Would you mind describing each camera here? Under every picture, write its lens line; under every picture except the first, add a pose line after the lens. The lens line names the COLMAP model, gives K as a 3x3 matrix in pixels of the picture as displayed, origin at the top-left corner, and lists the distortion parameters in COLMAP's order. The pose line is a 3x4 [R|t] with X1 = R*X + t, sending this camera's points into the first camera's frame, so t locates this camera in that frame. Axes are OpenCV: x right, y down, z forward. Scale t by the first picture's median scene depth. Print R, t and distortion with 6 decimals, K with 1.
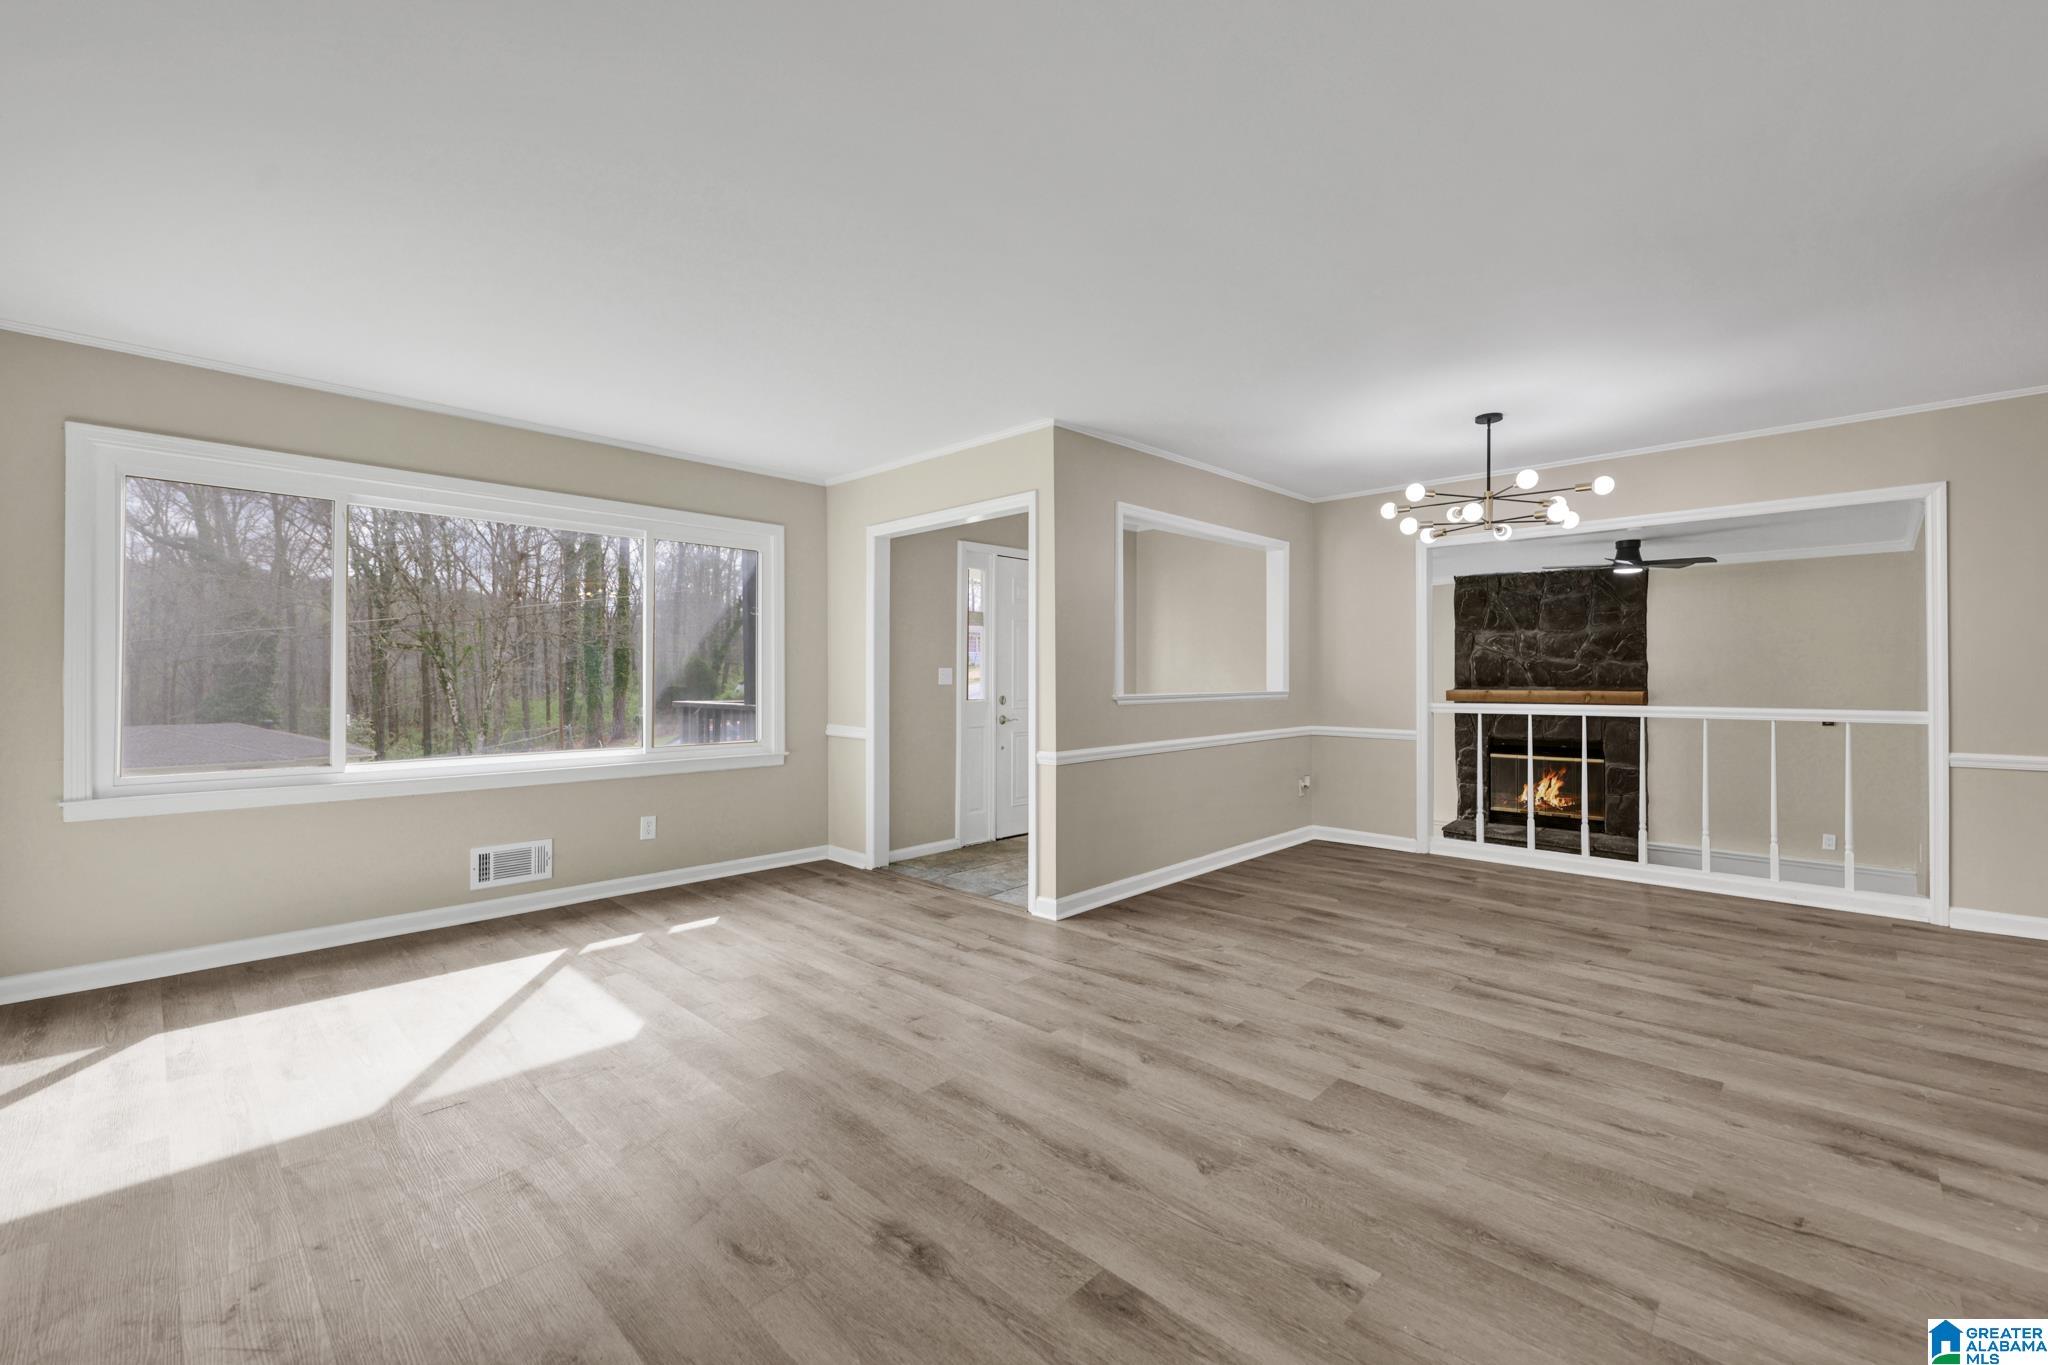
lens RADIAL K [[867.2, 0, 1019.4], [0, 867.2, 669.2], [0, 0, 1]] dist [0.016681, 0.000696]
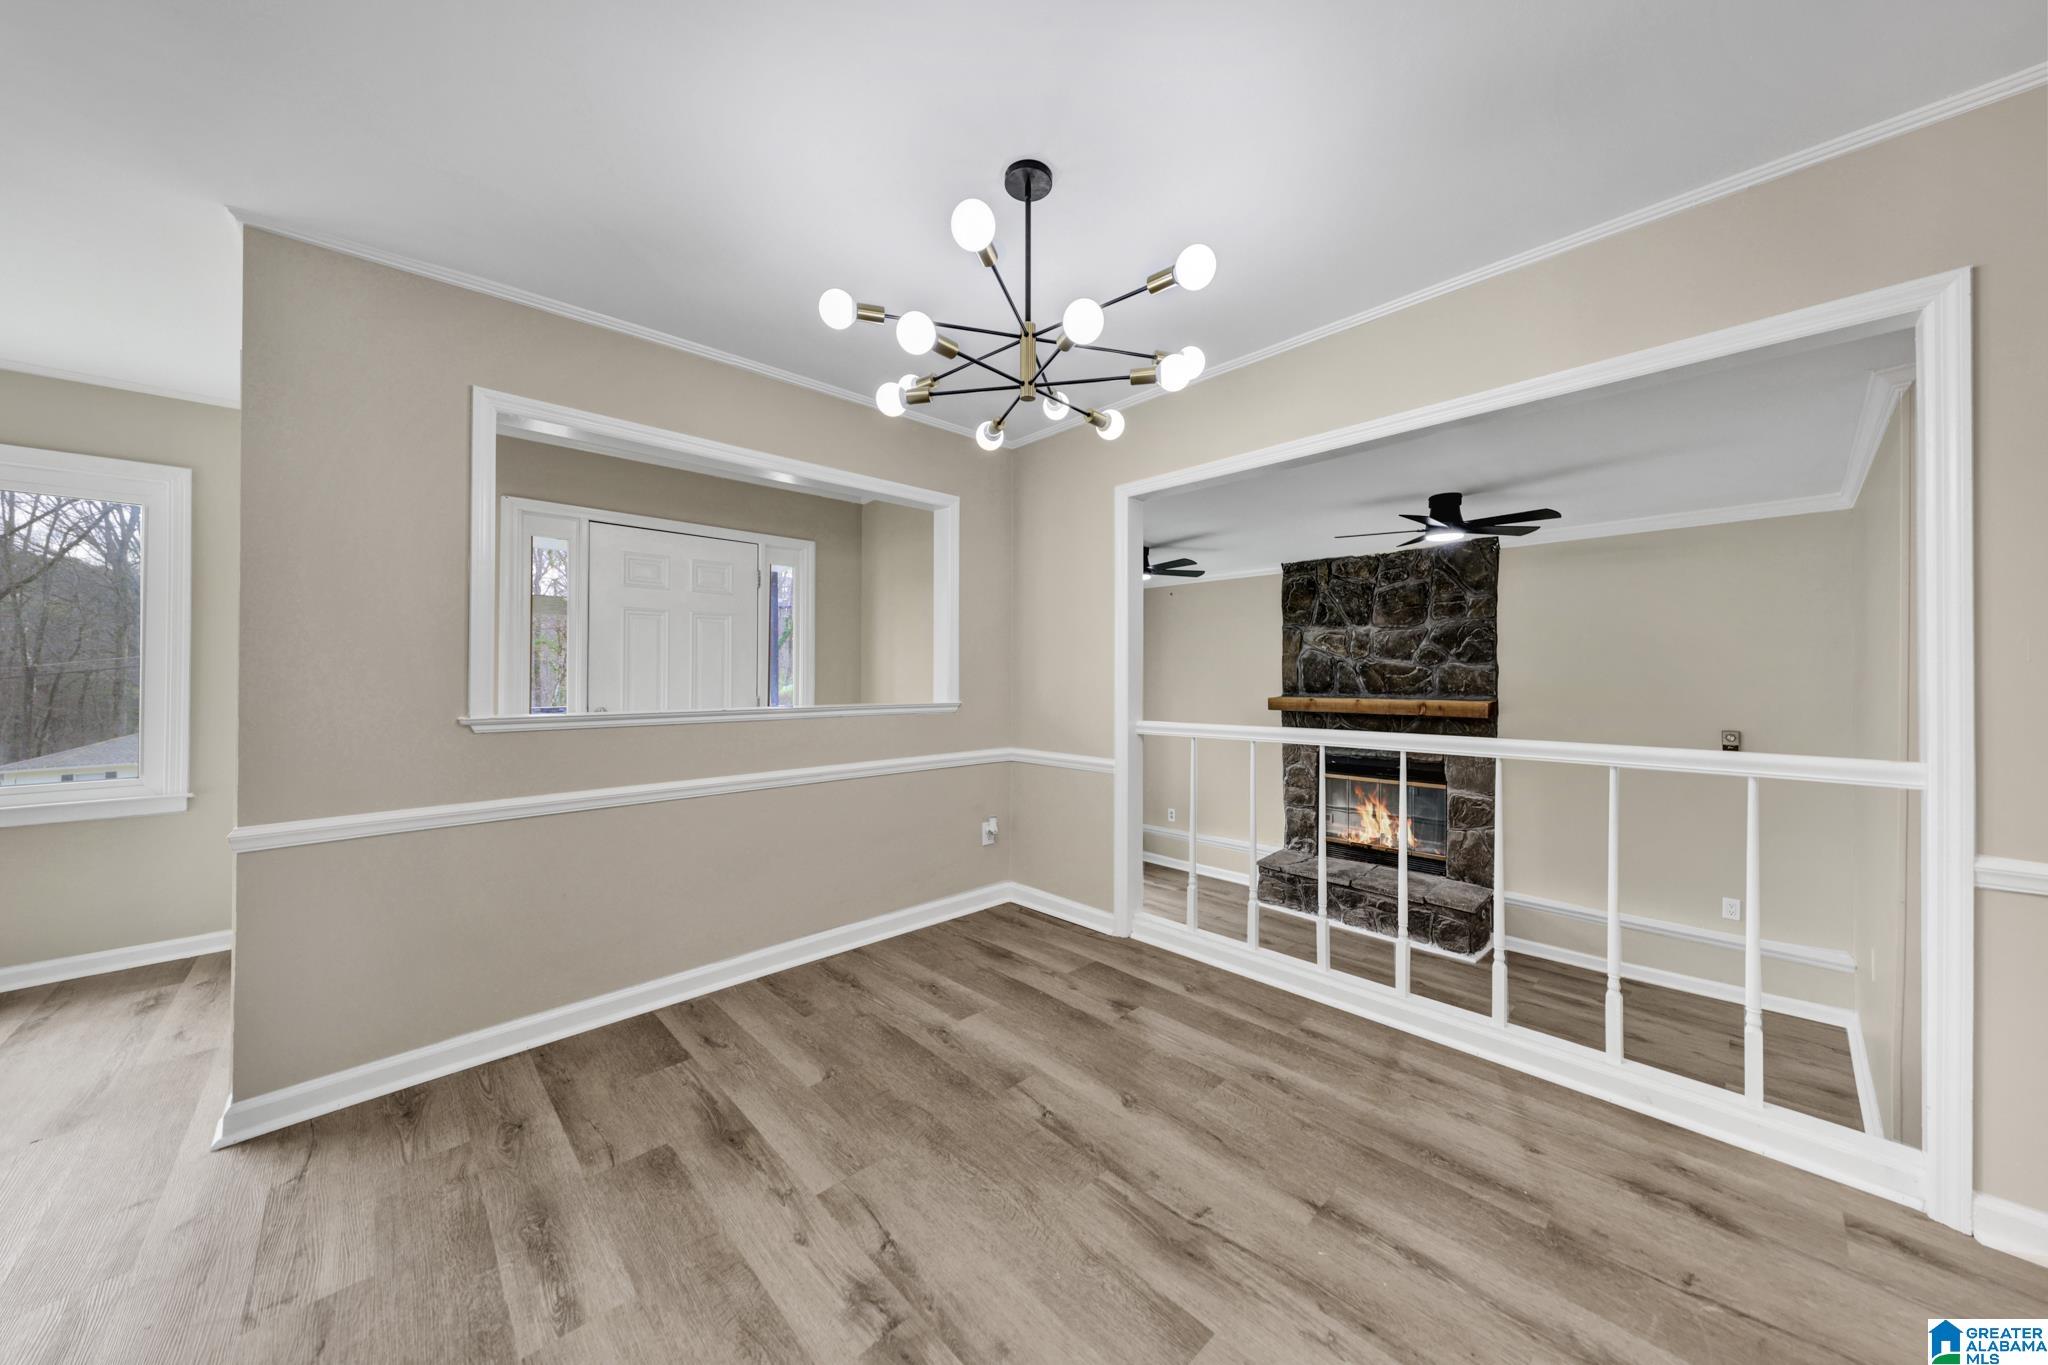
lens RADIAL K [[708.6, 0, 1026.2], [0, 708.6, 680.2], [0, 0, 1]] dist [0.011621, -0.000293]
pose [[0.998922, 0.000286, -0.046424, 0.312898], [0.000151, 0.999956, 0.009414, 0.000339], [0.046425, -0.009411, 0.998877, 0.326876]]
